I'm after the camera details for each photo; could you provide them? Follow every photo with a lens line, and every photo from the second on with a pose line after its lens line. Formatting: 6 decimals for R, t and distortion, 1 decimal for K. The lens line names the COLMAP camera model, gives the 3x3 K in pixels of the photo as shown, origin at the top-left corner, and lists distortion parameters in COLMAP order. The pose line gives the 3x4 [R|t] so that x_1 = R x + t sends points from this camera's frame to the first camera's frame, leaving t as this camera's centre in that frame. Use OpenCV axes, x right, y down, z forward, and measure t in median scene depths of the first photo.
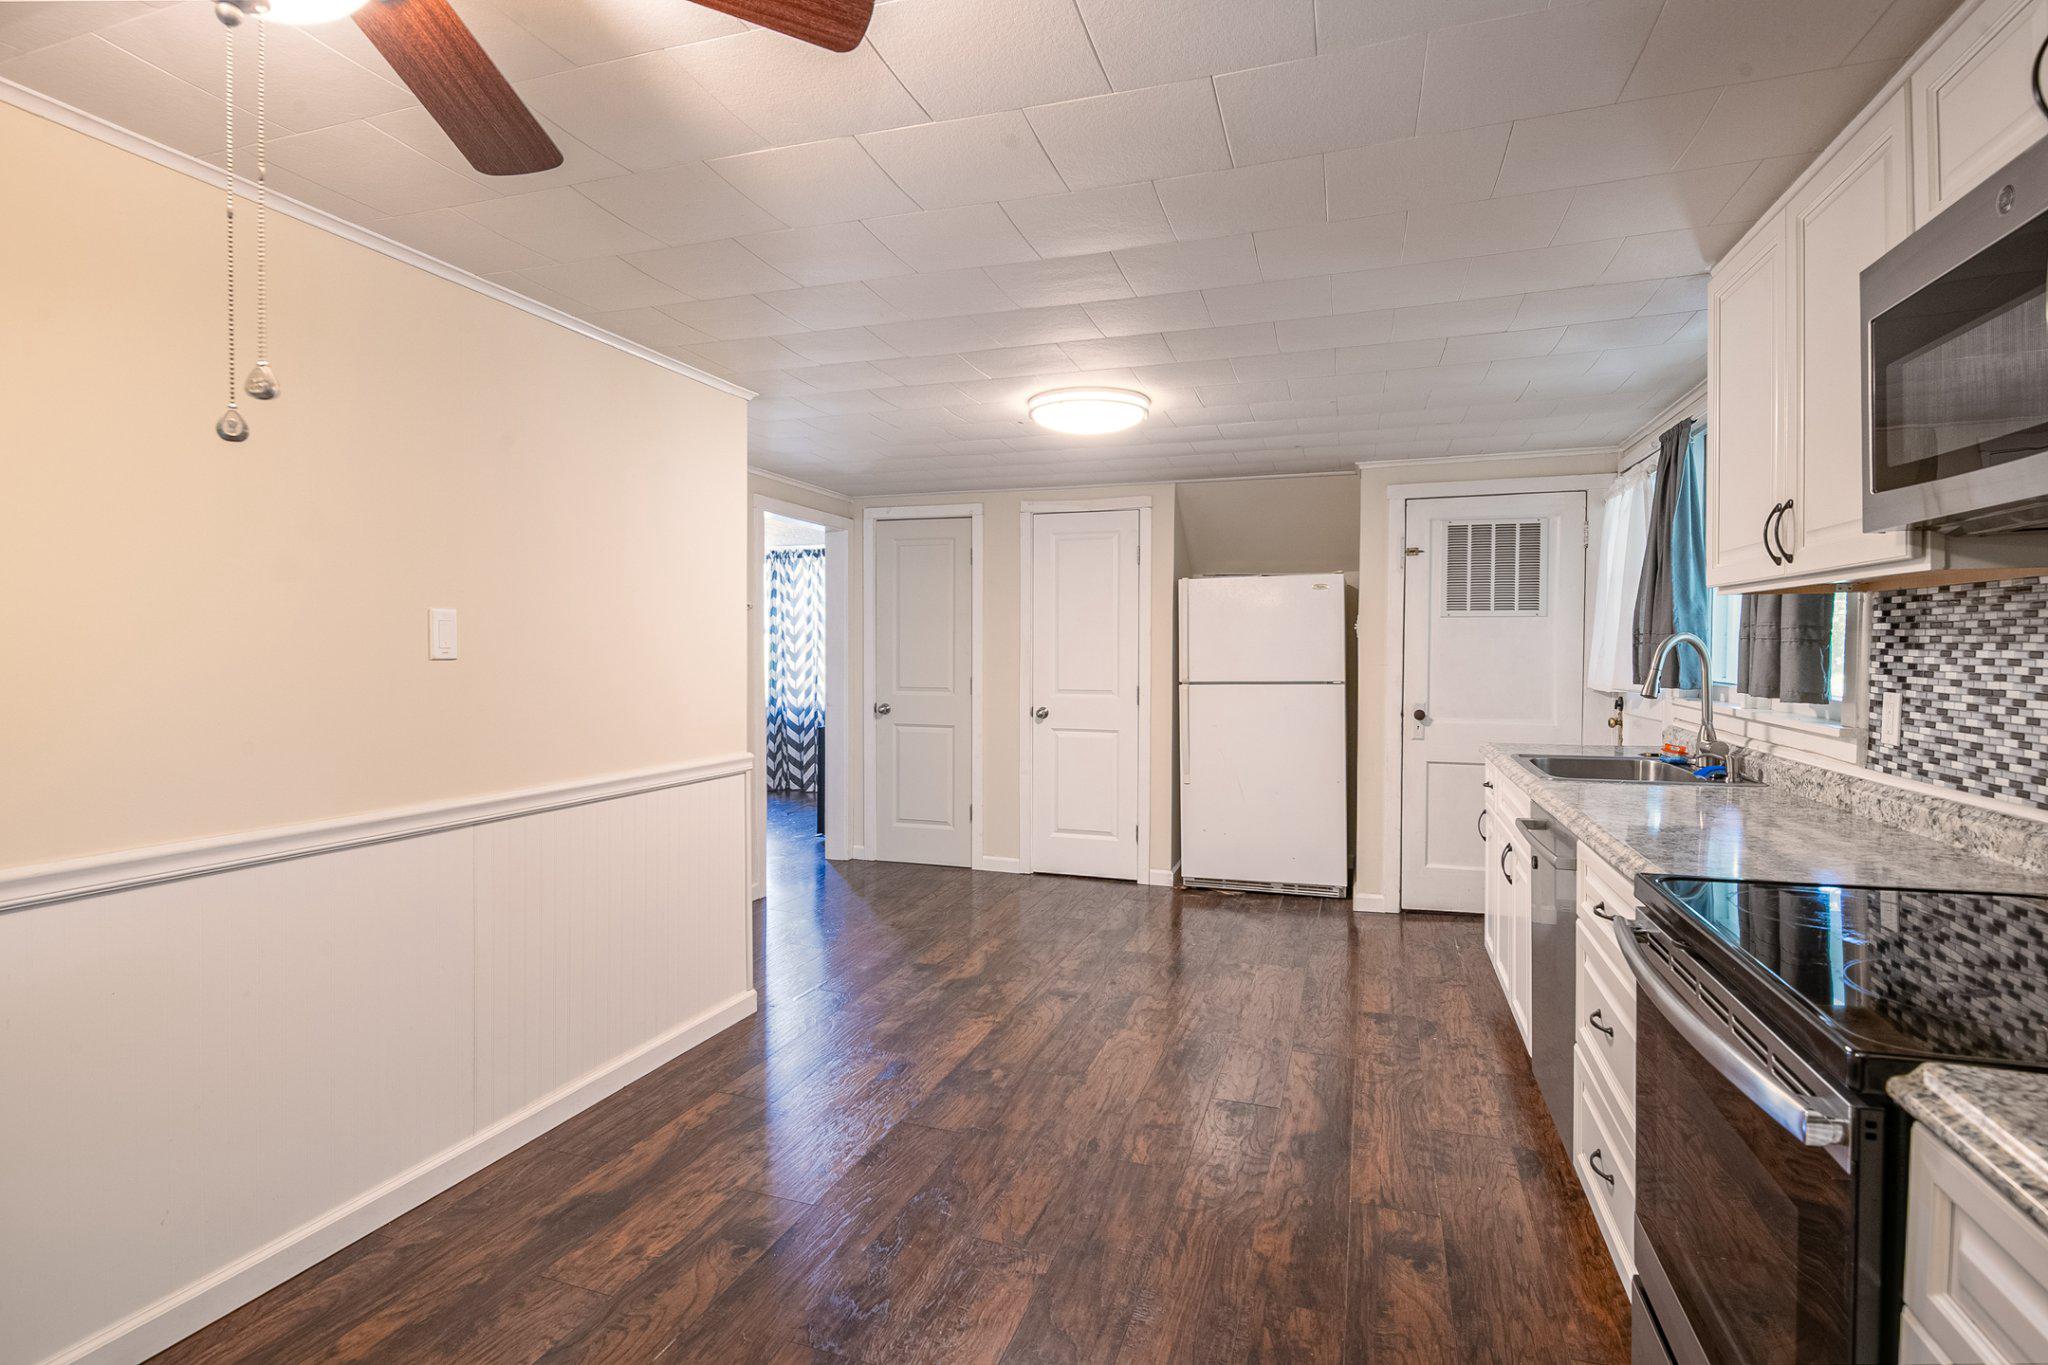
lens RADIAL K [[1019.5, 0, 1056.6], [0, 1019.5, 661.8], [0, 0, 1]] dist [-0.002133, -0.001661]
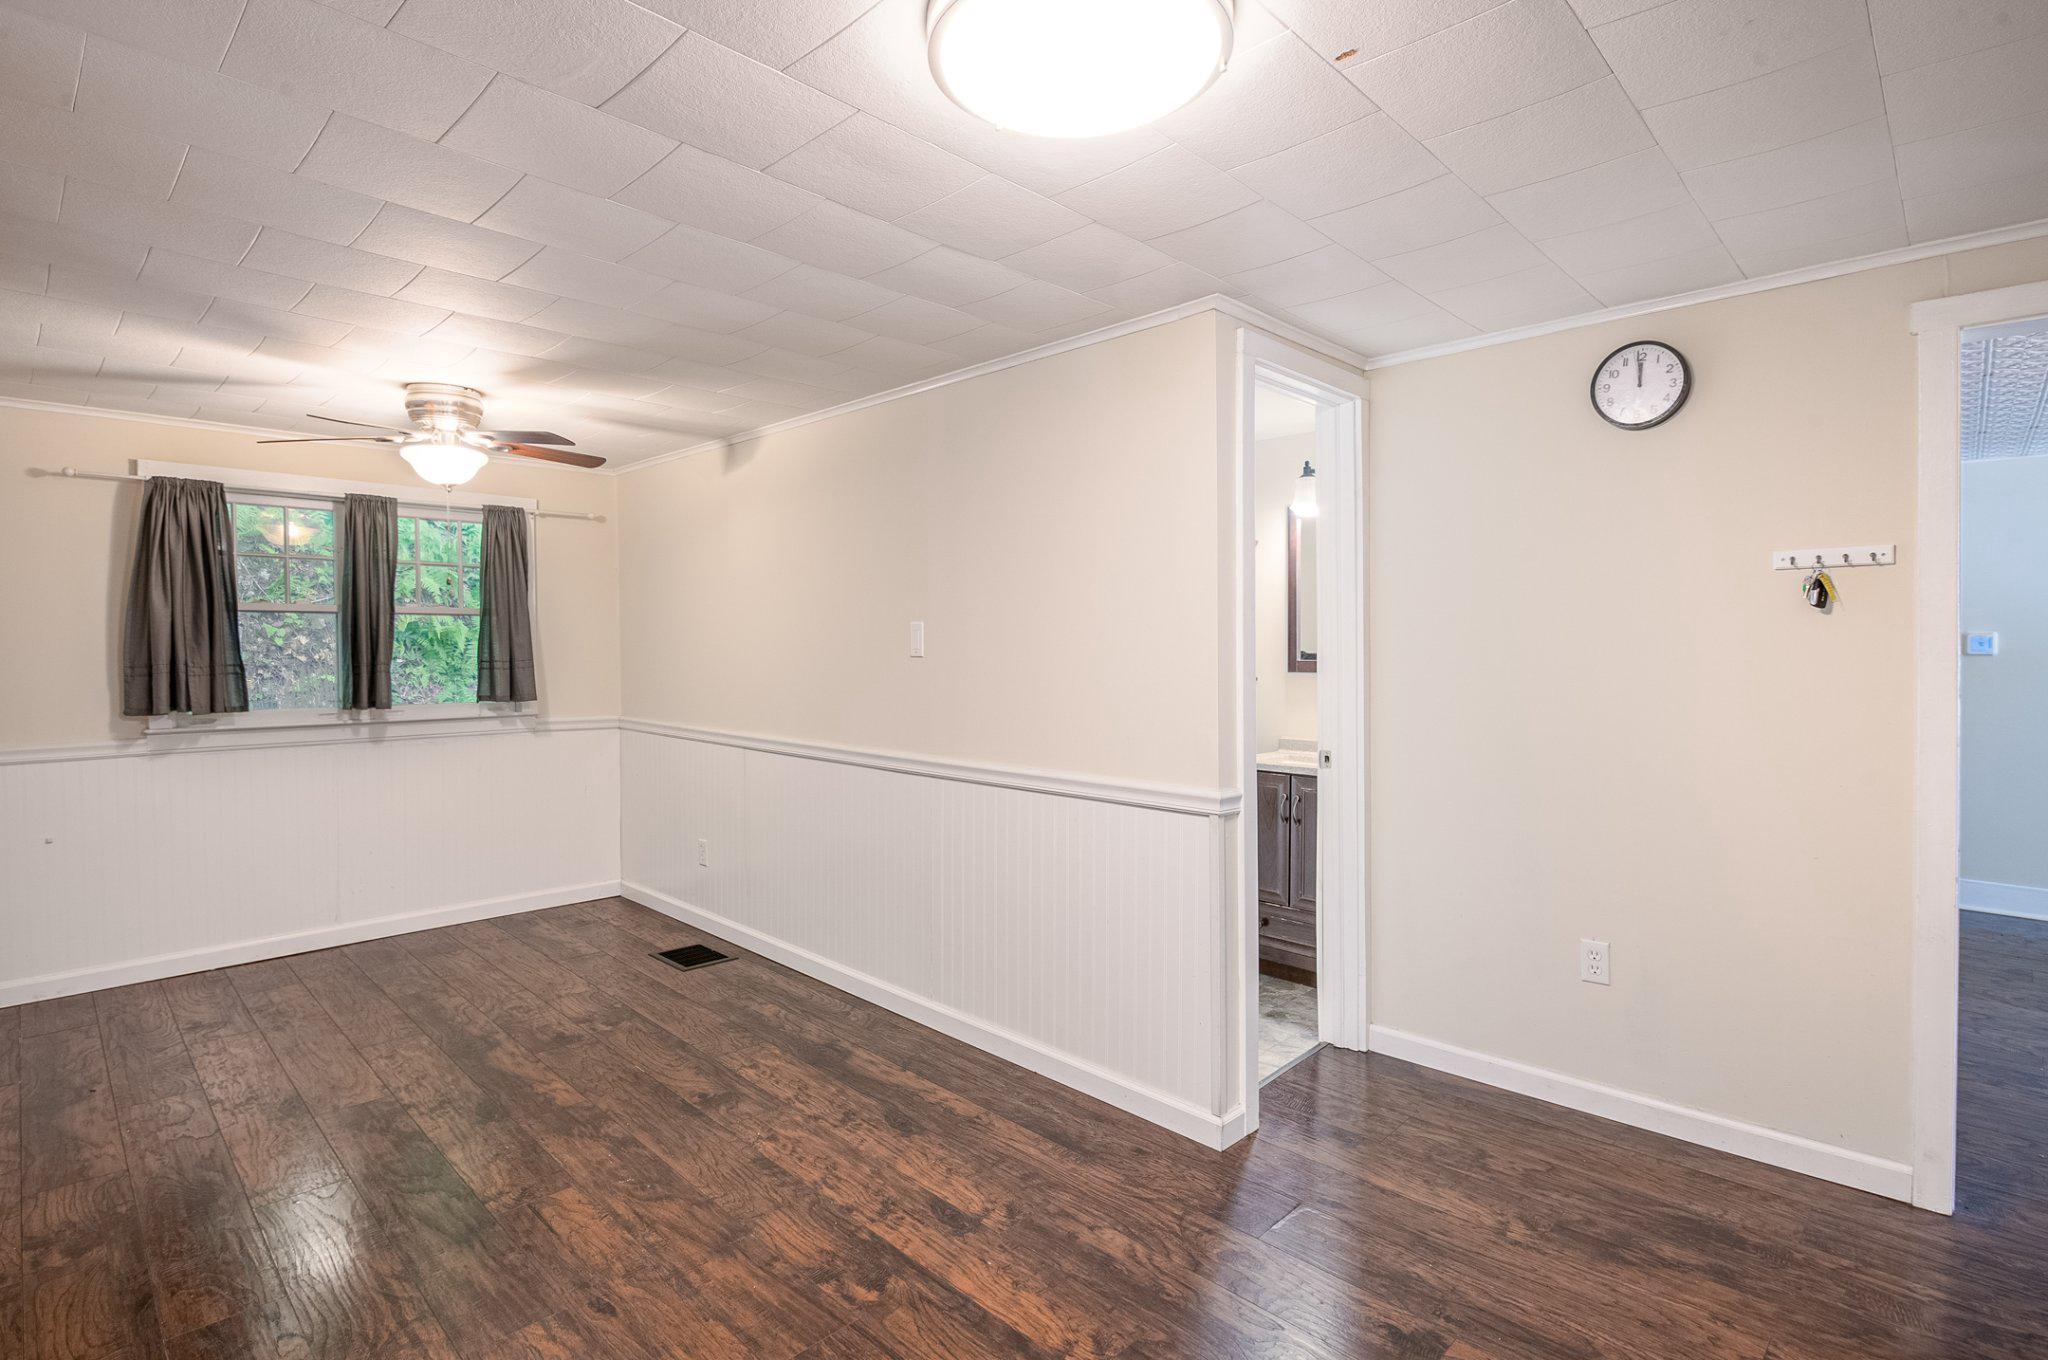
lens RADIAL K [[981.9, 0, 950.1], [0, 981.9, 666.3], [0, 0, 1]] dist [0.005903, -0.010323]
pose [[-0.493157, 0.015952, -0.869794, 0.637287], [-0.009317, 0.999678, 0.023617, -0.022097], [0.869890, 0.019751, -0.492850, 1.876353]]
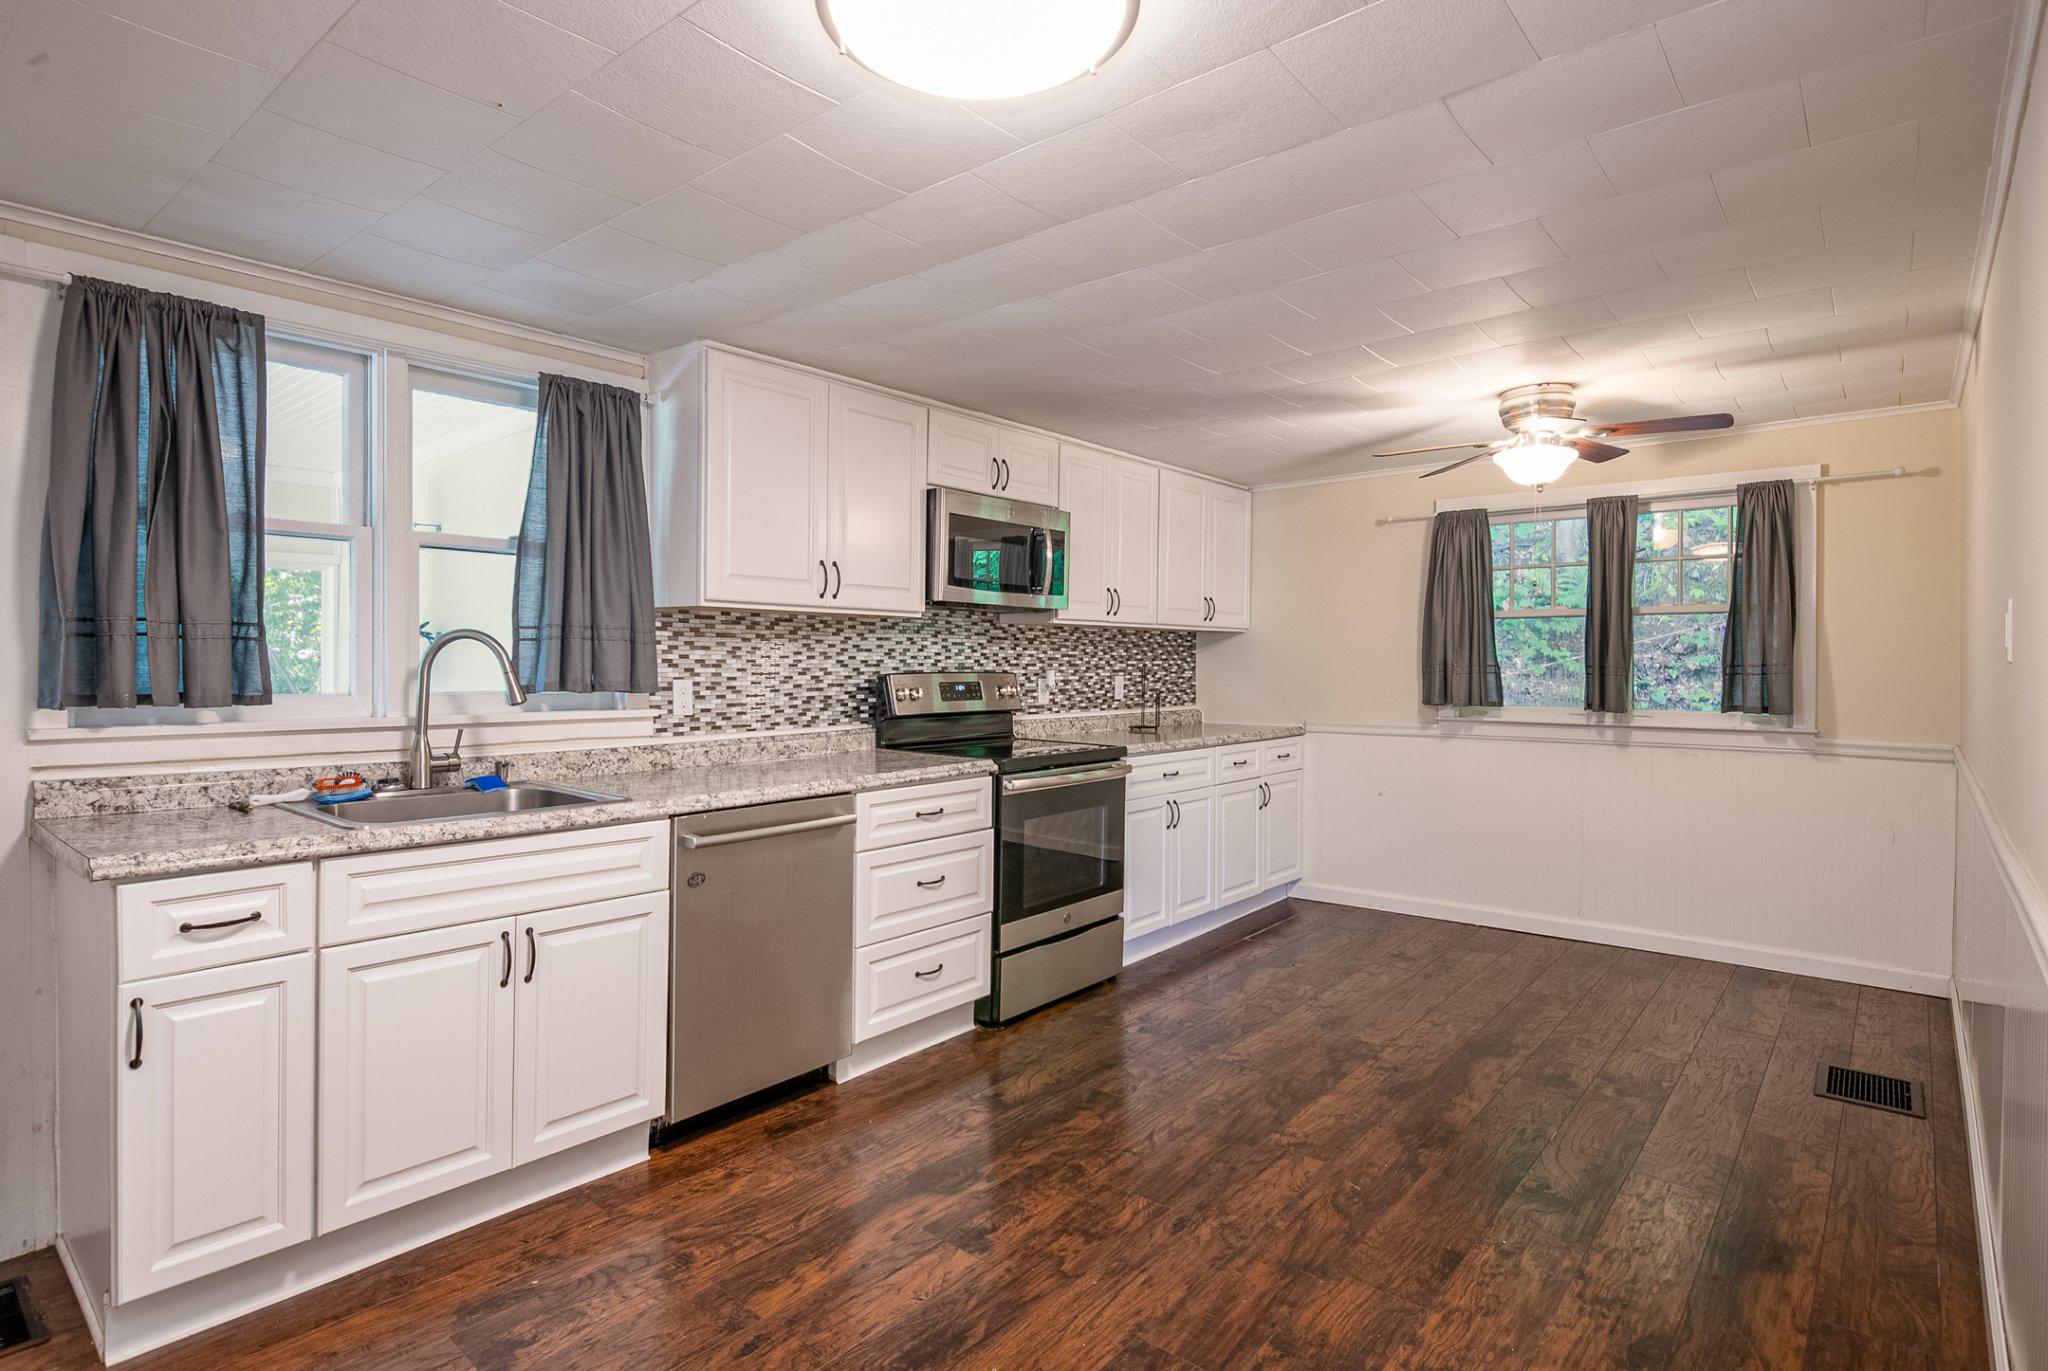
lens RADIAL K [[1019.5, 0, 1056.6], [0, 1019.5, 664.8], [0, 0, 1]] dist [-0.002133, -0.001661]
pose [[-0.930456, -0.003970, 0.366381, -0.215416], [0.003885, 0.999778, 0.020699, -0.019272], [-0.366382, 0.020683, -0.930235, 2.182134]]
